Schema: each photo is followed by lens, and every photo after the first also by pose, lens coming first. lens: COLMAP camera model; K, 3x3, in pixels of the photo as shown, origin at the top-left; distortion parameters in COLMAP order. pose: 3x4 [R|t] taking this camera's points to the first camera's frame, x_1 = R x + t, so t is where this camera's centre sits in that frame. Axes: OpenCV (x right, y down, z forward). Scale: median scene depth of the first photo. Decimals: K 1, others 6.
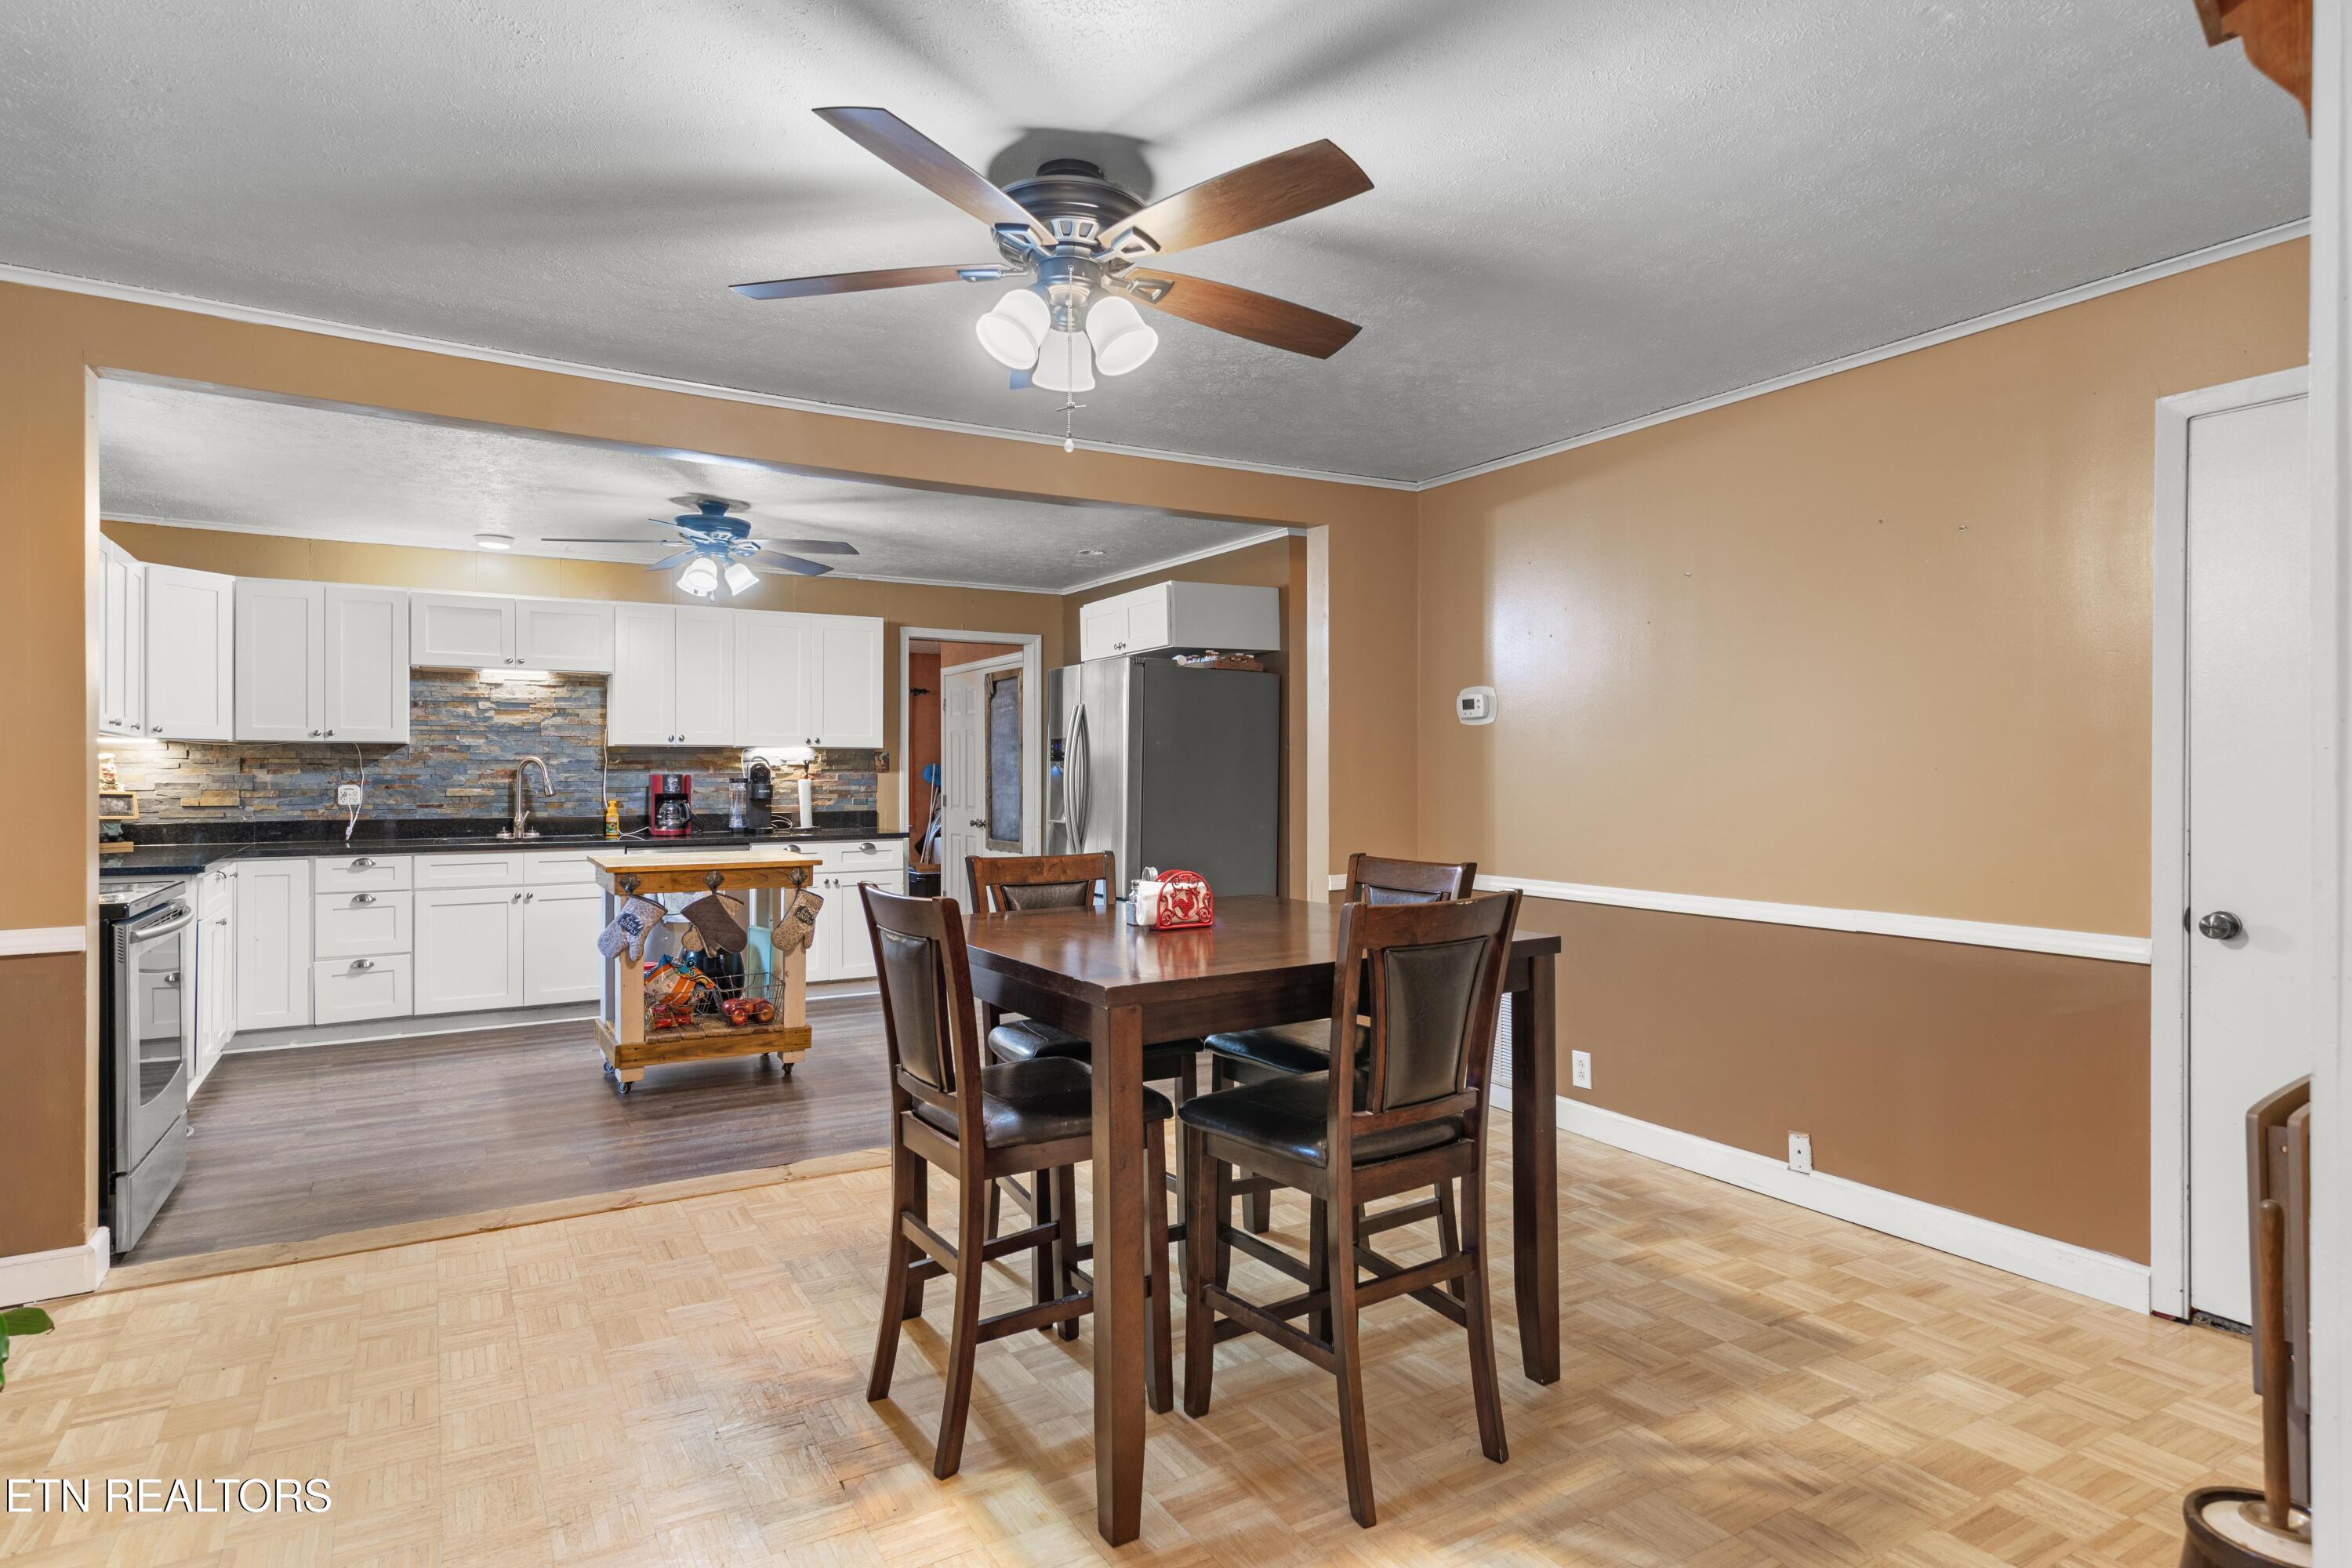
lens RADIAL K [[1283.0, 0, 1185.4], [0, 1283.0, 768.4], [0, 0, 1]] dist [0.007533, -0.003252]
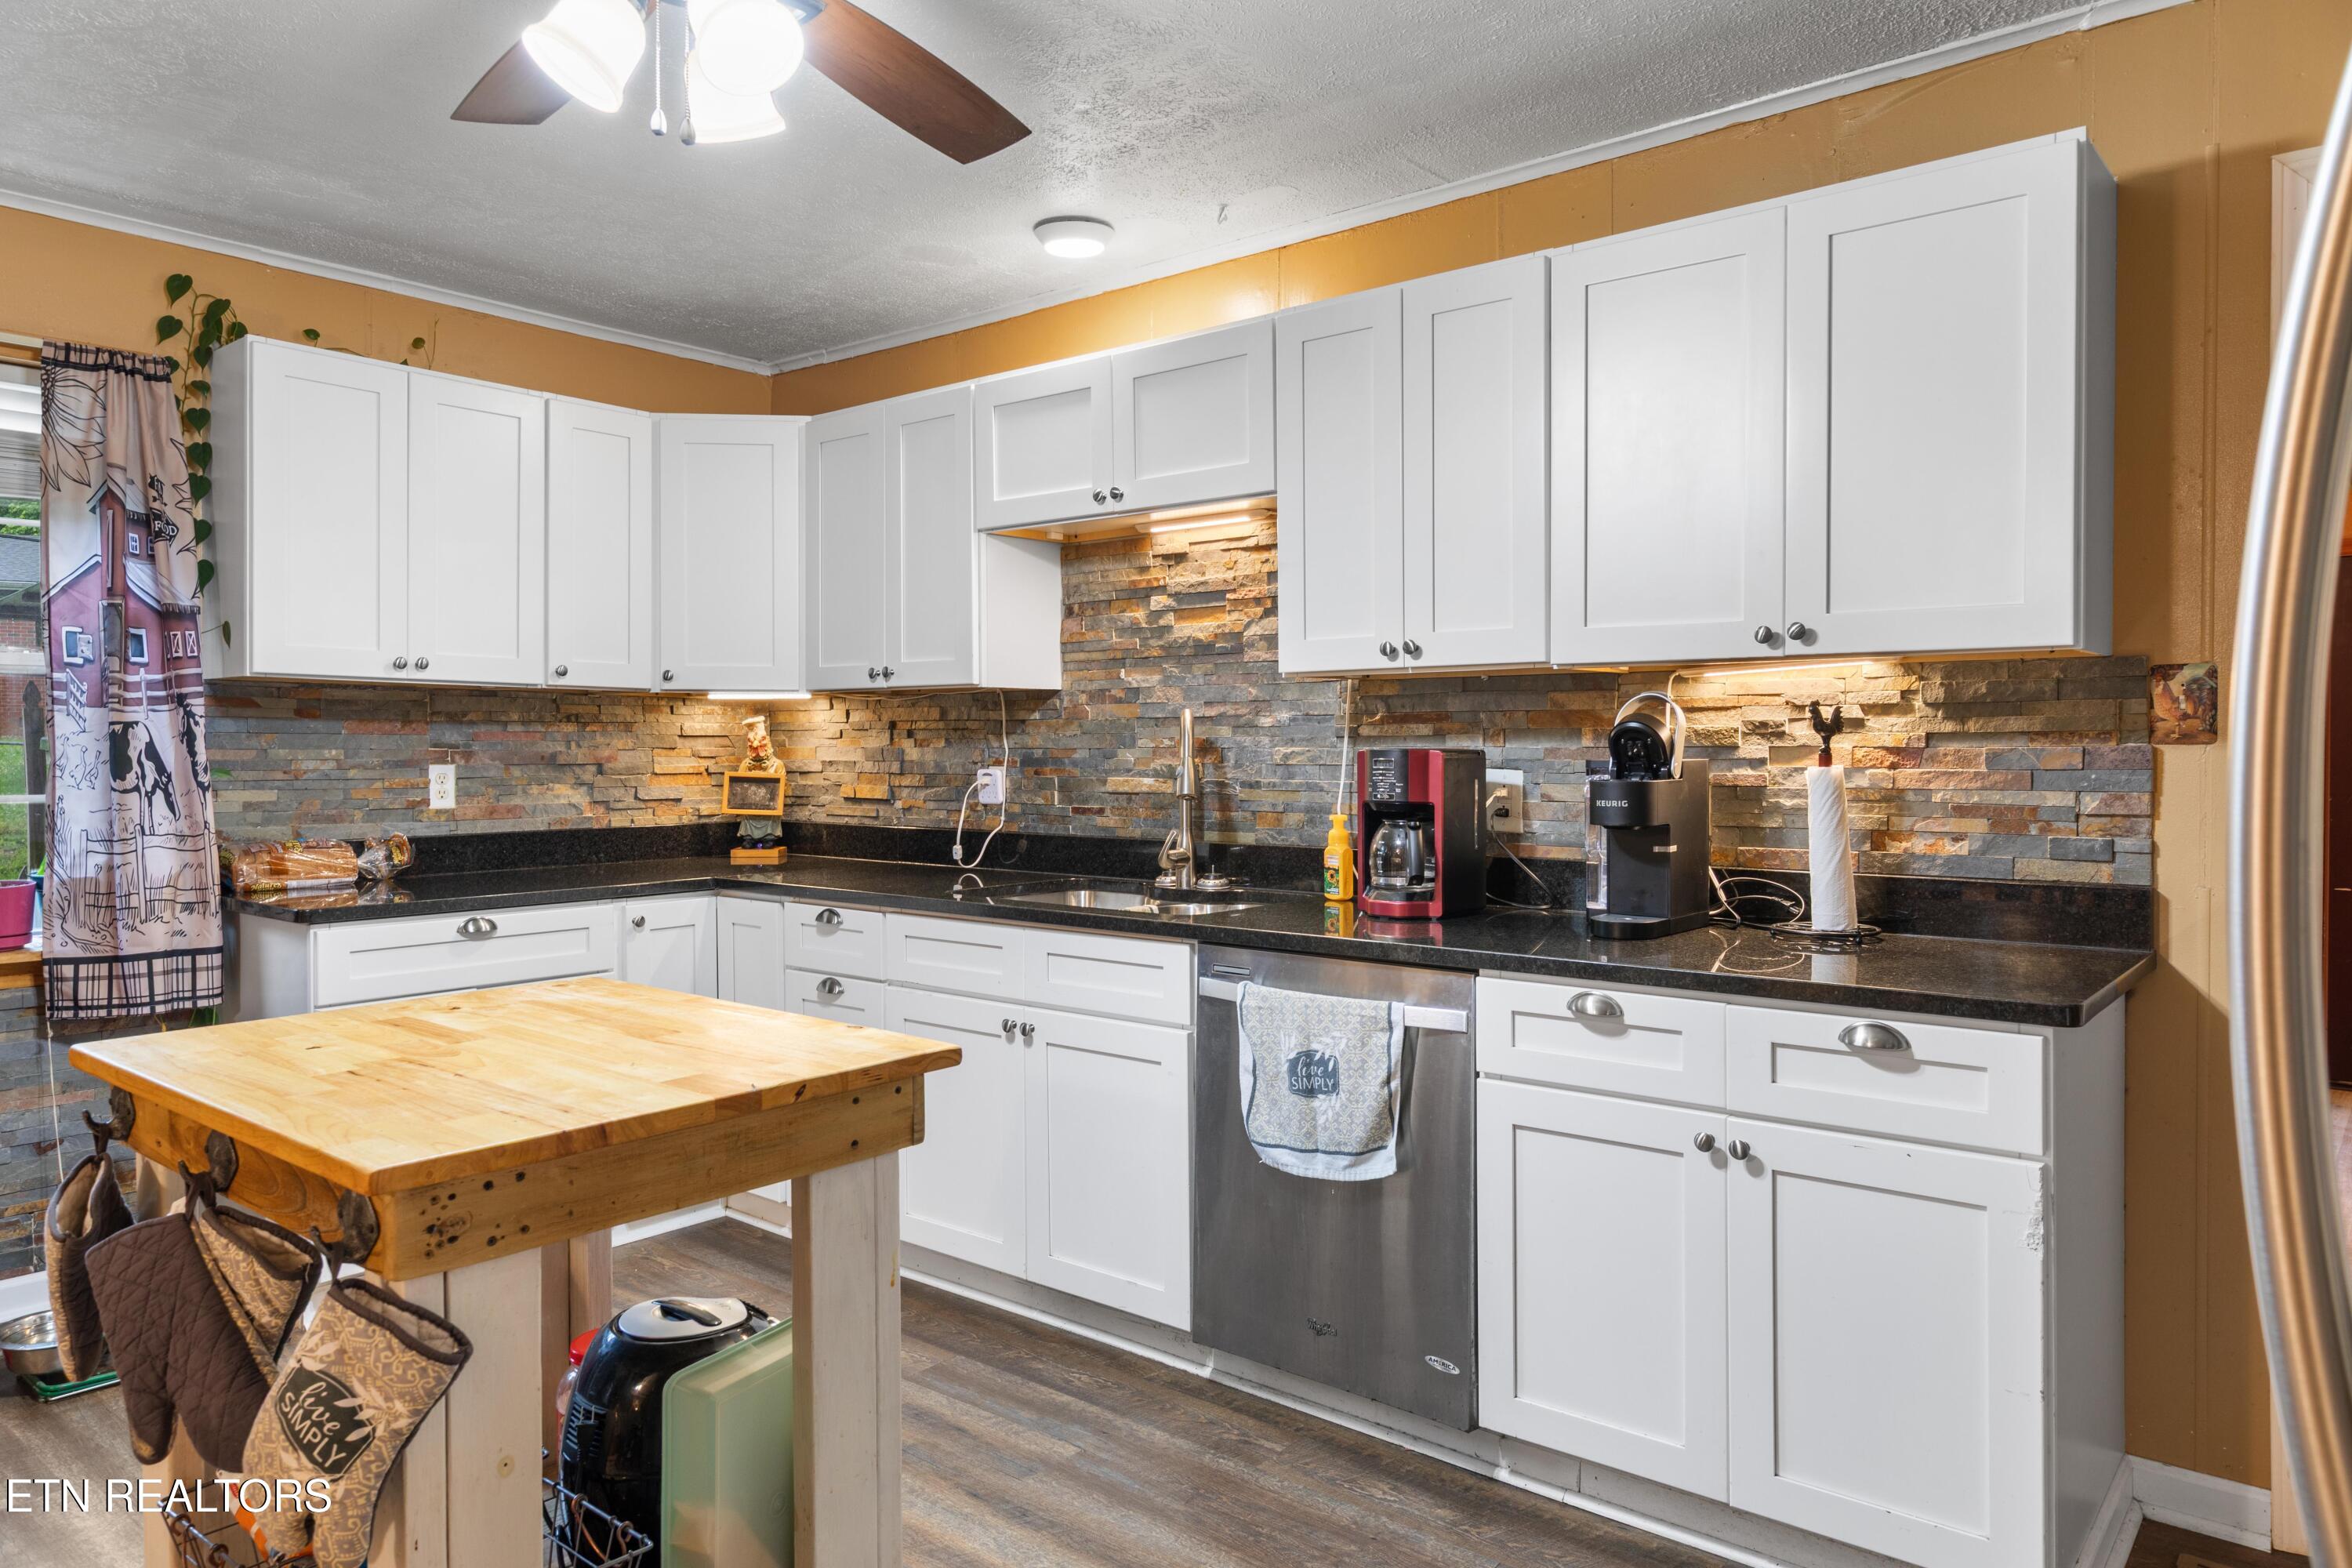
lens RADIAL K [[1511.7, 0, 1155.2], [0, 1511.7, 772.8], [0, 0, 1]] dist [0.002185, 0.001733]
pose [[0.326488, 0.016993, -0.945049, -0.016463], [0.003251, 0.999812, 0.019100, 0.003160], [0.945196, -0.009308, 0.326372, 0.821279]]
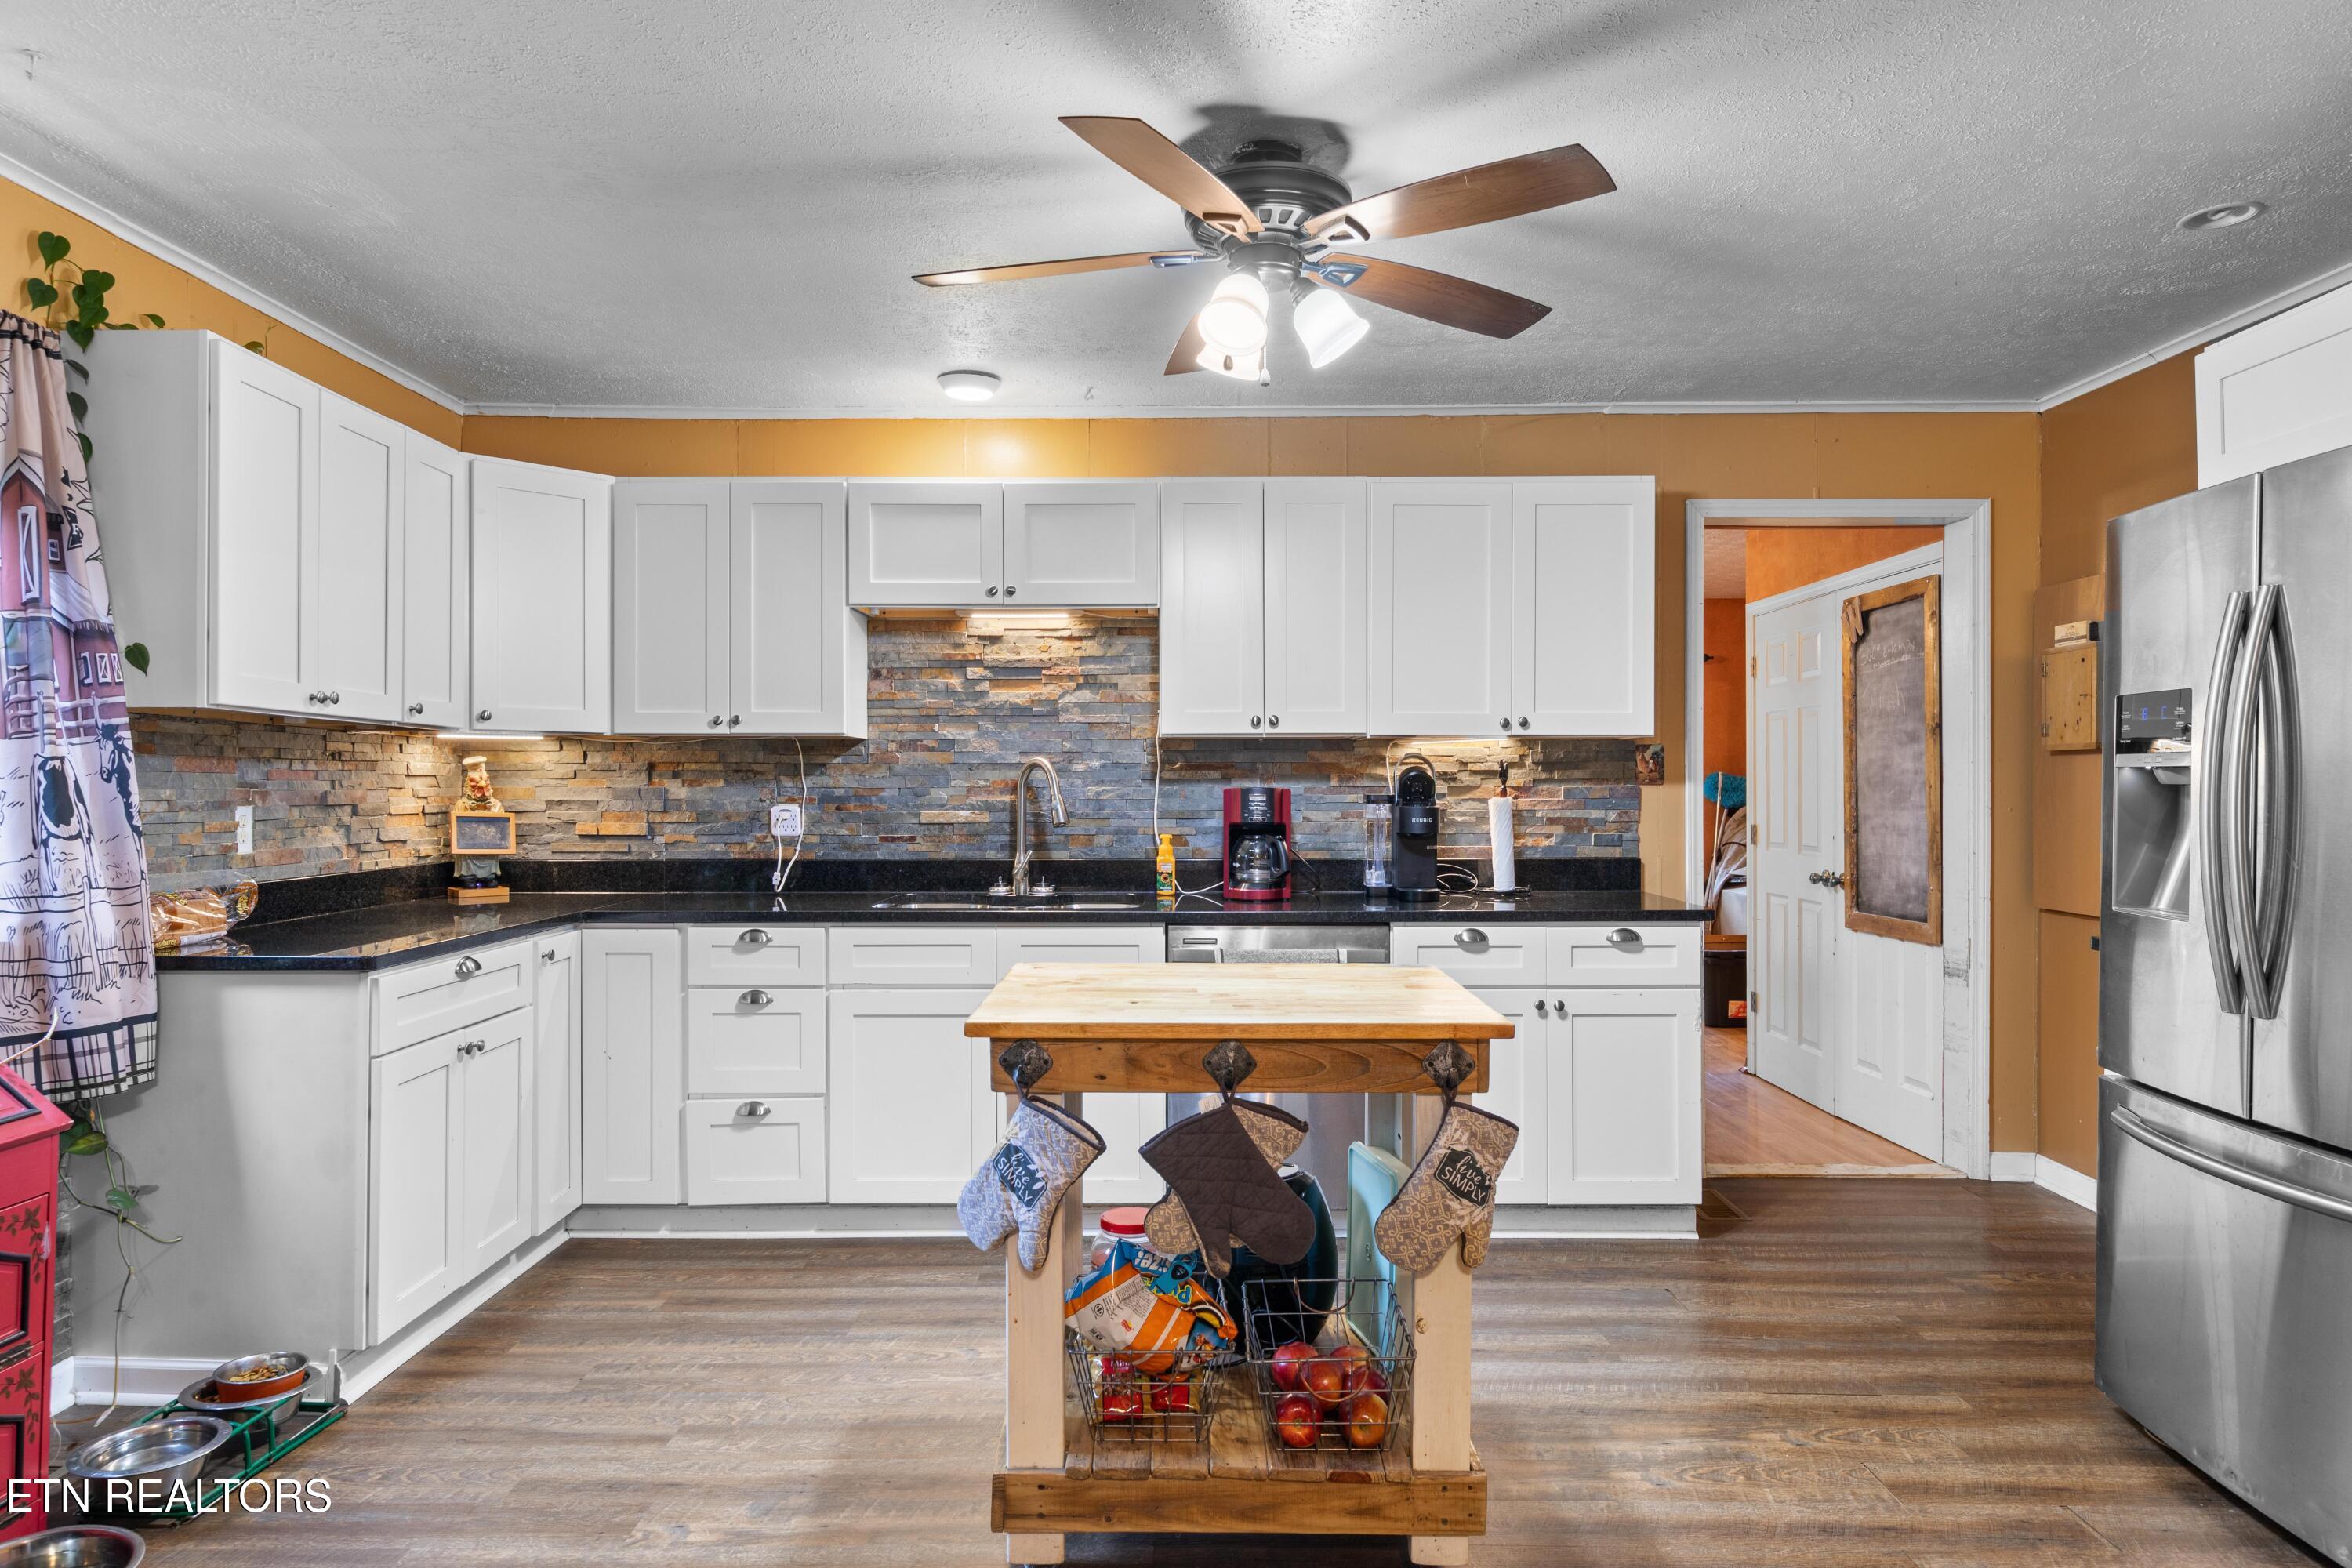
lens RADIAL K [[1424.0, 0, 1162.3], [0, 1424.0, 779.1], [0, 0, 1]] dist [0.003762, -0.000437]
pose [[0.855618, -0.002497, -0.517602, -0.126285], [0.001408, 0.999996, -0.002496, 0.002572], [0.517606, 0.001407, 0.855618, 0.478549]]
